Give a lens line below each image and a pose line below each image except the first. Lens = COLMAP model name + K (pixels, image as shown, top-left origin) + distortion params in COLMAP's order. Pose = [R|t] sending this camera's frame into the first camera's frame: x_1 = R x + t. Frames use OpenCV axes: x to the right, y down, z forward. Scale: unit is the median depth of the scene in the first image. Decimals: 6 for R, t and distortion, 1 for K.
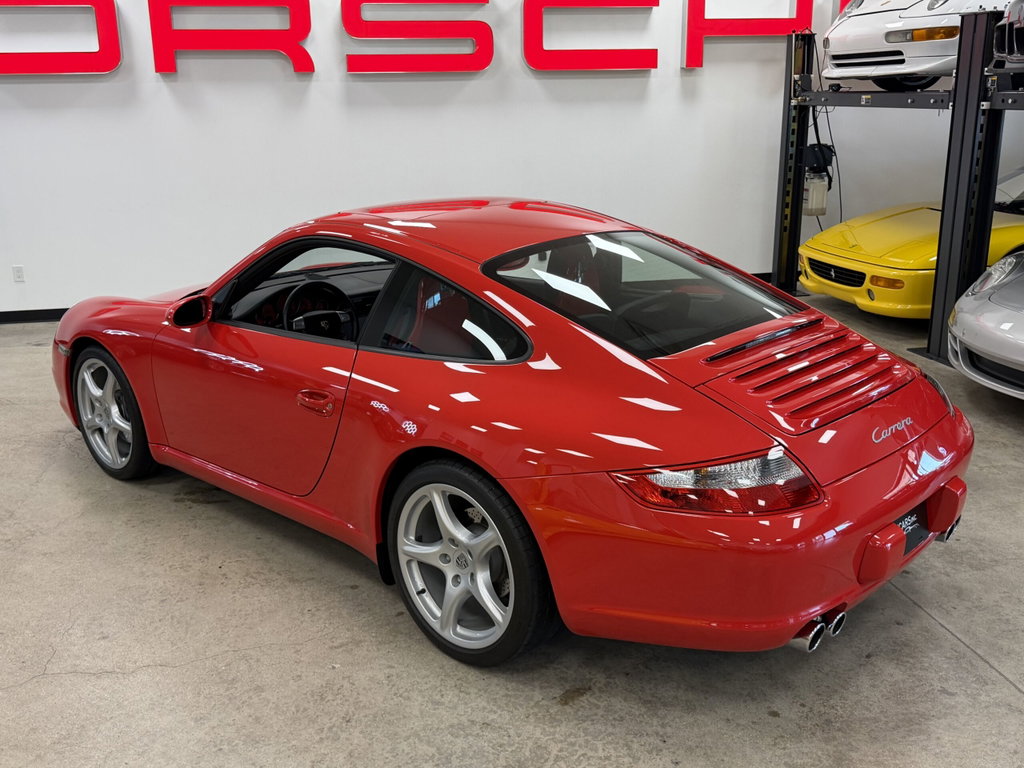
lens RADIAL K [[1015.1, 0, 512.0], [0, 1015.1, 384.0], [0, 0, 1]] dist [0.138182, -0.278986]
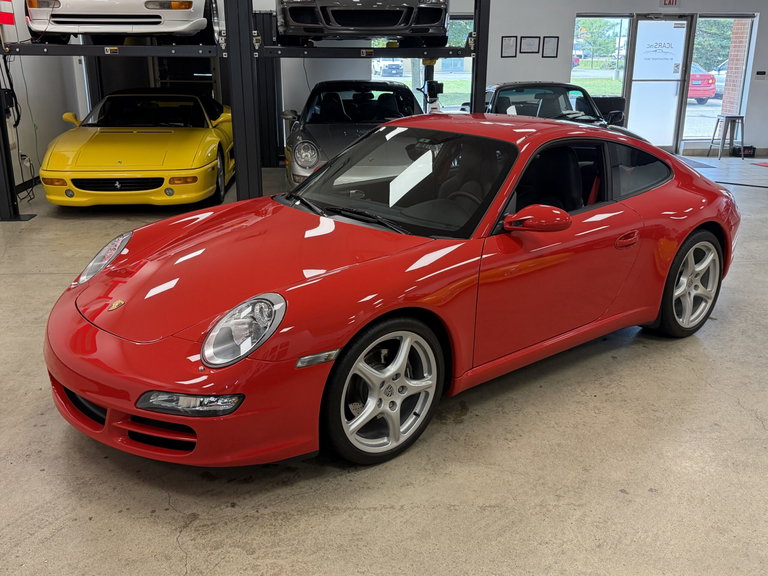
lens RADIAL K [[761.3, 0, 384.0], [0, 761.3, 288.0], [0, 0, 1]] dist [0.138182, -0.278986]
pose [[0.101983, -0.277204, 0.955384, -0.660992], [0.264325, 0.933419, 0.242615, -0.142233], [-0.959027, 0.227789, 0.168465, 0.577463]]
